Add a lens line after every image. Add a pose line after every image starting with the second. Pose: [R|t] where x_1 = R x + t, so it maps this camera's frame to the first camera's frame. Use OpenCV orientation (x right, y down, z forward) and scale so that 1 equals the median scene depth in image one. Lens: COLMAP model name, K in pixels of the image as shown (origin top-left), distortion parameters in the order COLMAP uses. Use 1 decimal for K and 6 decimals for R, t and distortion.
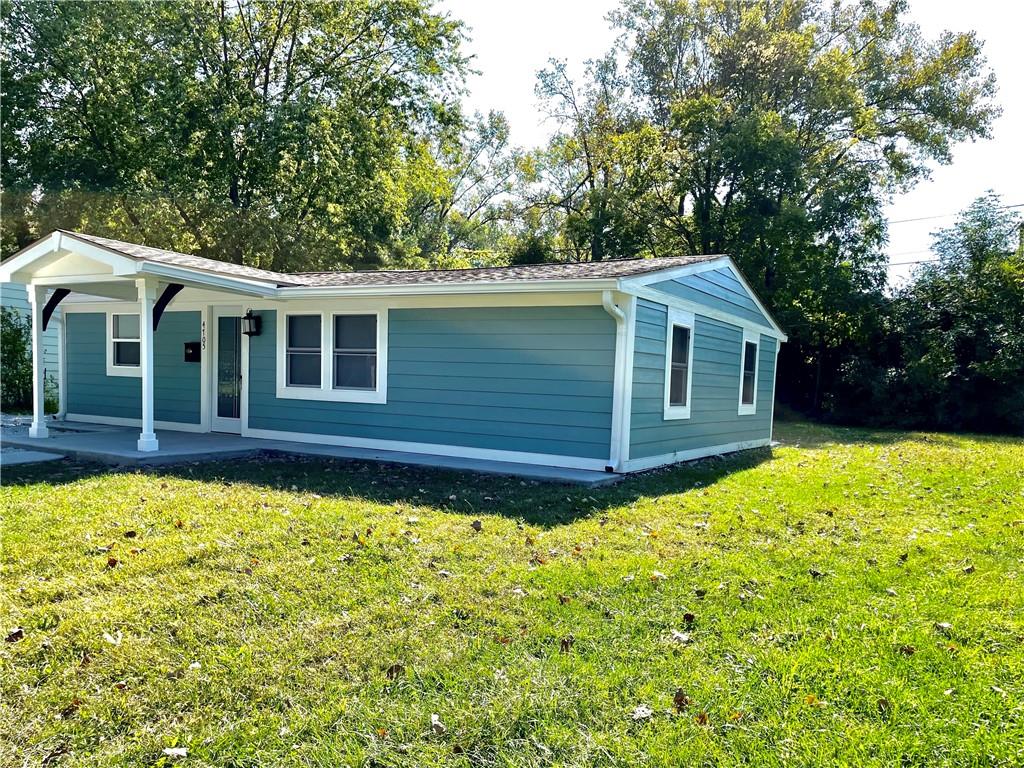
lens RADIAL K [[784.5, 0, 511.4], [0, 784.5, 378.7], [0, 0, 1]] dist [0.029417, -0.004044]
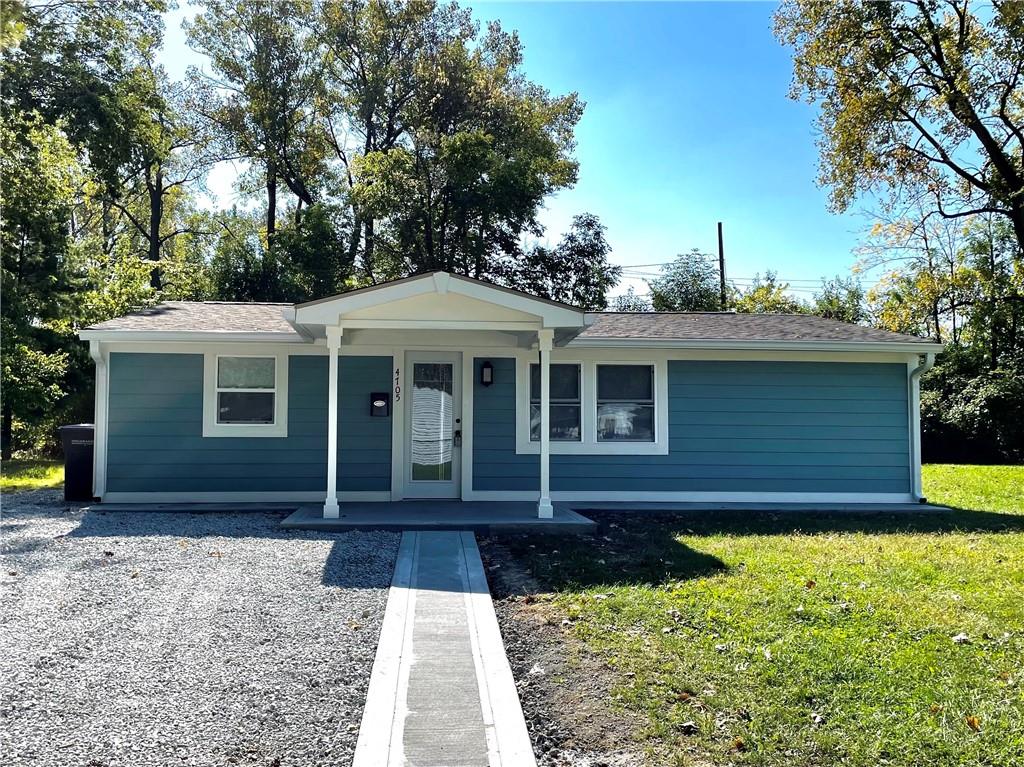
lens RADIAL K [[784.5, 0, 511.4], [0, 784.5, 378.2], [0, 0, 1]] dist [0.029417, -0.004044]
pose [[0.820534, -0.002258, 0.571593, -0.824722], [0.020621, 0.999458, -0.025655, -0.040647], [-0.571225, 0.032838, 0.820136, 0.261524]]
